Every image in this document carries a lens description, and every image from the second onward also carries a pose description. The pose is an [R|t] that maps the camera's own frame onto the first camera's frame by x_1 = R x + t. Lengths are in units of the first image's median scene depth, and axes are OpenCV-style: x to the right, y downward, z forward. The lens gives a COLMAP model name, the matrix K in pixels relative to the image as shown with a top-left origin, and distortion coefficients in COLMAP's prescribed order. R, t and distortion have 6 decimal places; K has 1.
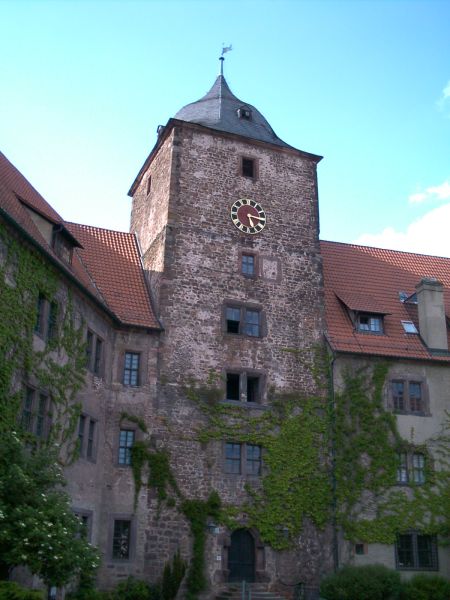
lens RADIAL K [[713.1, 0, 225.0], [0, 713.1, 300.0], [0, 0, 1]] dist [-0.096027, 0.098061]
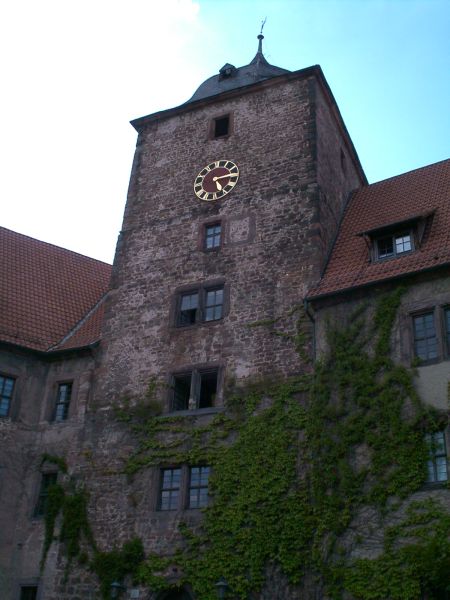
lens RADIAL K [[713.1, 0, 225.0], [0, 713.1, 300.0], [0, 0, 1]] dist [-0.096027, 0.098061]
pose [[0.687244, -0.350758, -0.636133, 0.529189], [0.227949, 0.935599, -0.269617, 0.234502], [0.689736, 0.040287, 0.722939, 0.489898]]
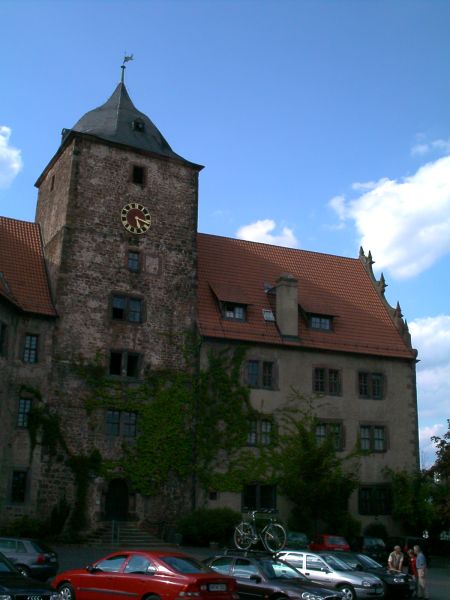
lens RADIAL K [[713.1, 0, 225.0], [0, 713.1, 300.0], [0, 0, 1]] dist [-0.096027, 0.098061]
pose [[0.992366, 0.034472, 0.118409, 0.048074], [-0.043388, 0.996346, 0.073561, -0.082746], [-0.115440, -0.078137, 0.990236, -0.211860]]
